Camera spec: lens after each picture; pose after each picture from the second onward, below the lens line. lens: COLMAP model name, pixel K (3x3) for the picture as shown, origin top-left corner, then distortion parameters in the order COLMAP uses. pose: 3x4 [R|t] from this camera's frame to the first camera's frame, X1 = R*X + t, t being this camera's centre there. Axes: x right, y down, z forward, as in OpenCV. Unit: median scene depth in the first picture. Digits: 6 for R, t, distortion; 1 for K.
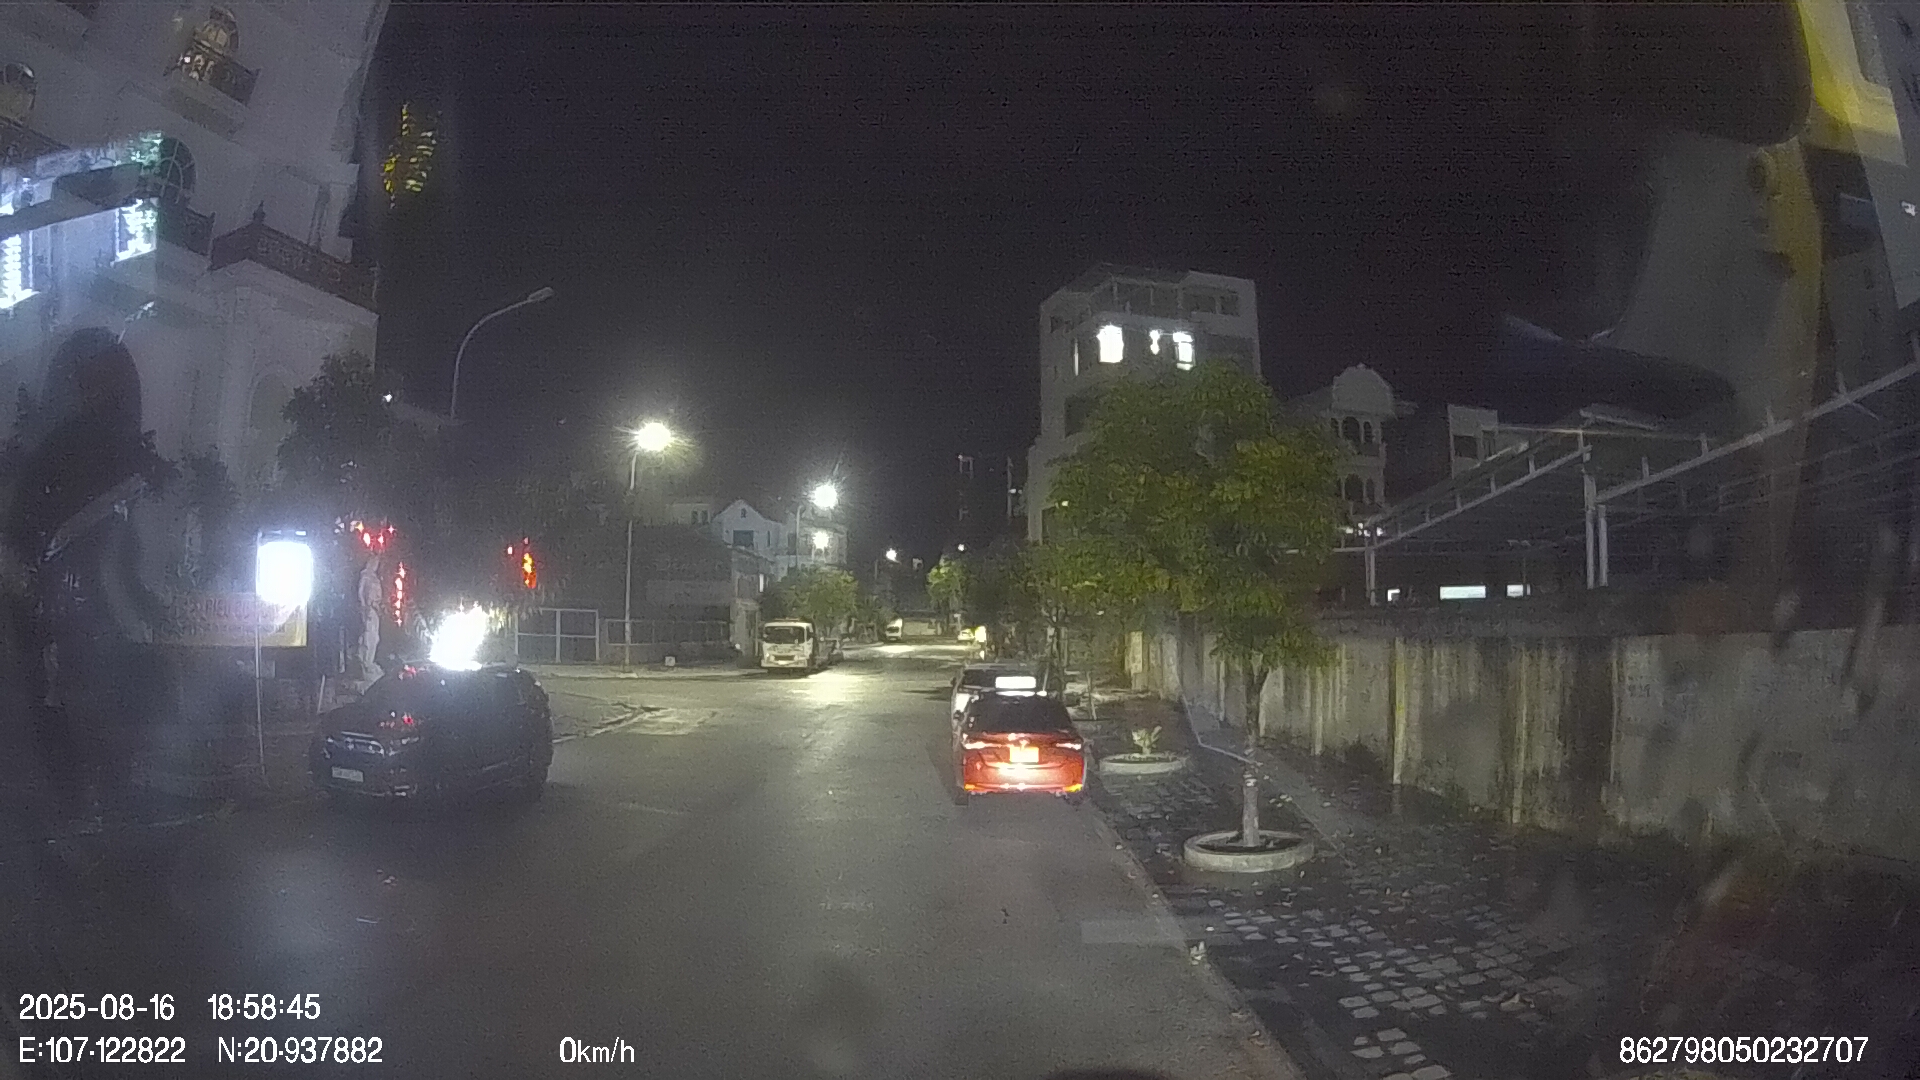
lens RADIAL K [[1361.9, 0, 958.6], [0, 1361.9, 541.8], [0, 0, 1]] dist [-0.006630, -0.002132]
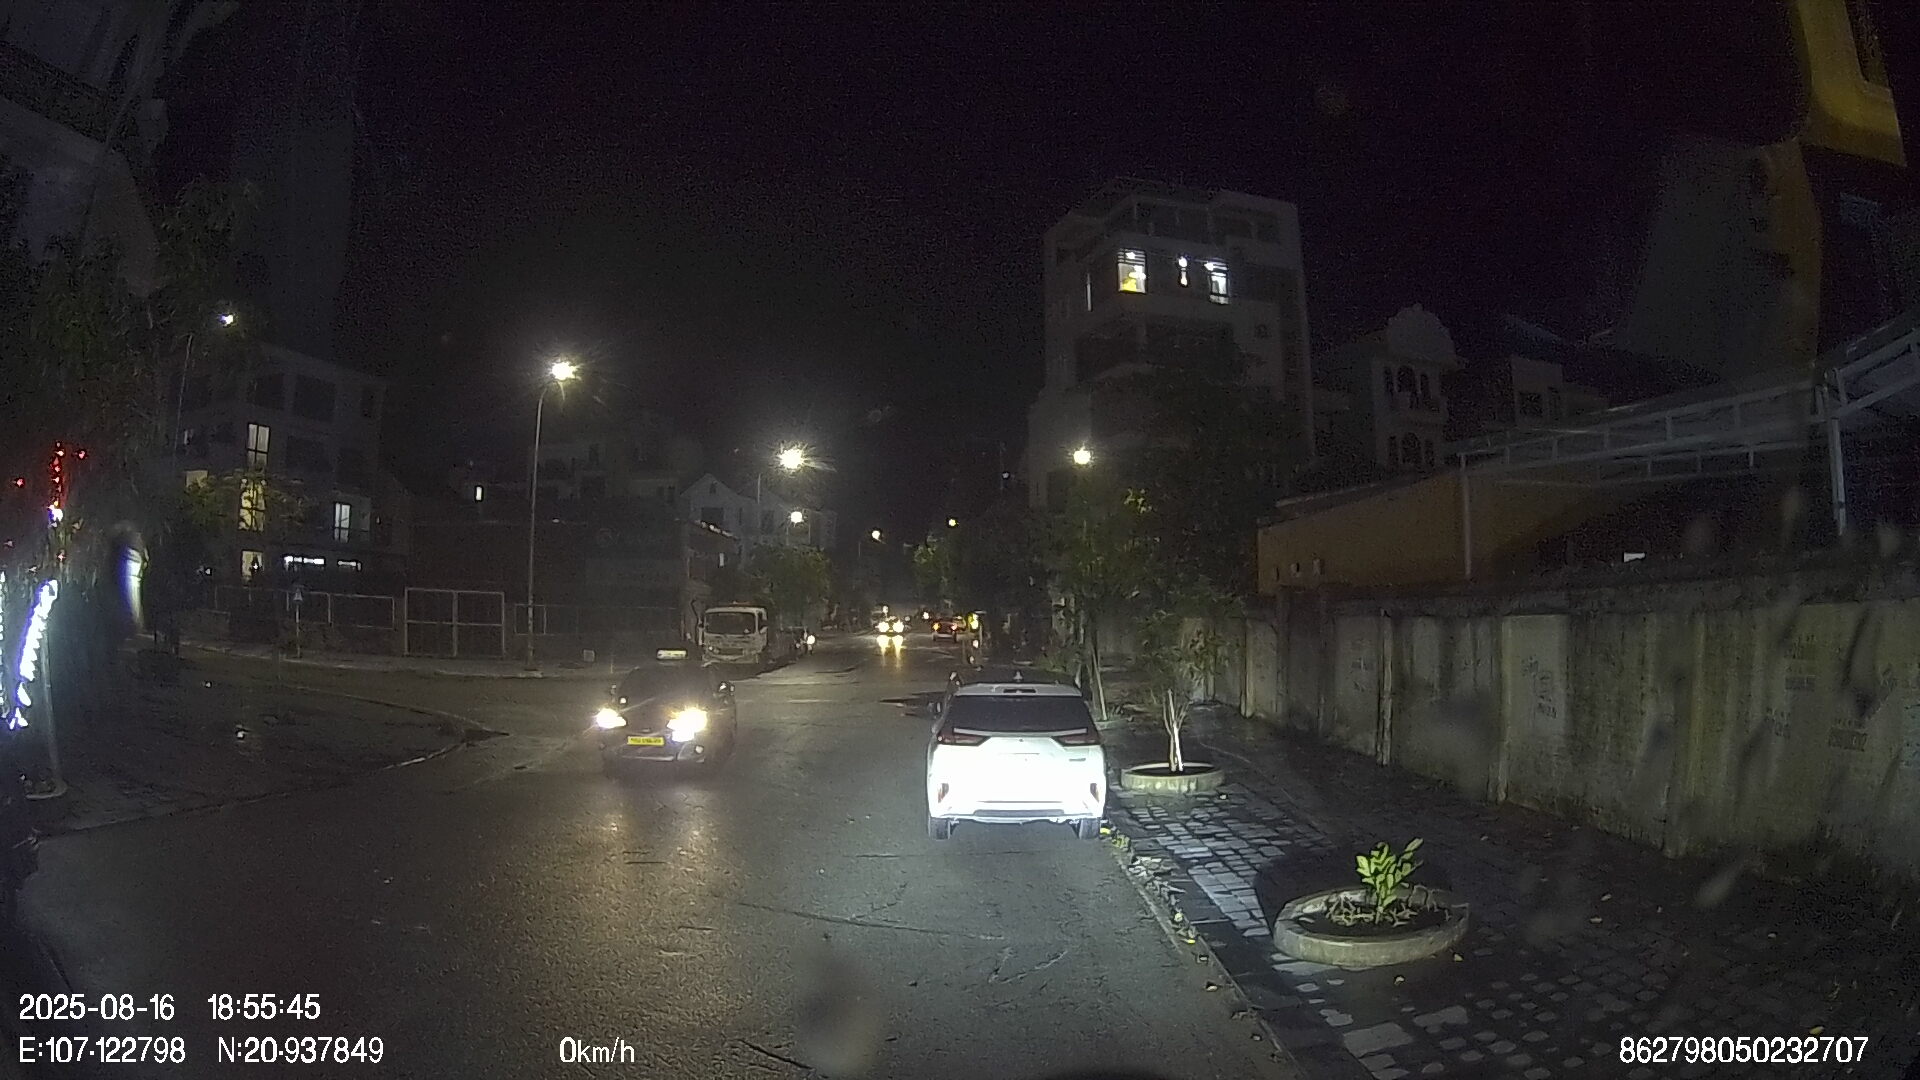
lens RADIAL K [[1361.9, 0, 959.1], [0, 1361.9, 527.0], [0, 0, 1]] dist [-0.006630, -0.002132]
pose [[0.999973, -0.002738, 0.006833, 0.000394], [0.002746, 0.999996, -0.001122, 0.010648], [-0.006830, 0.001141, 0.999976, 0.157973]]
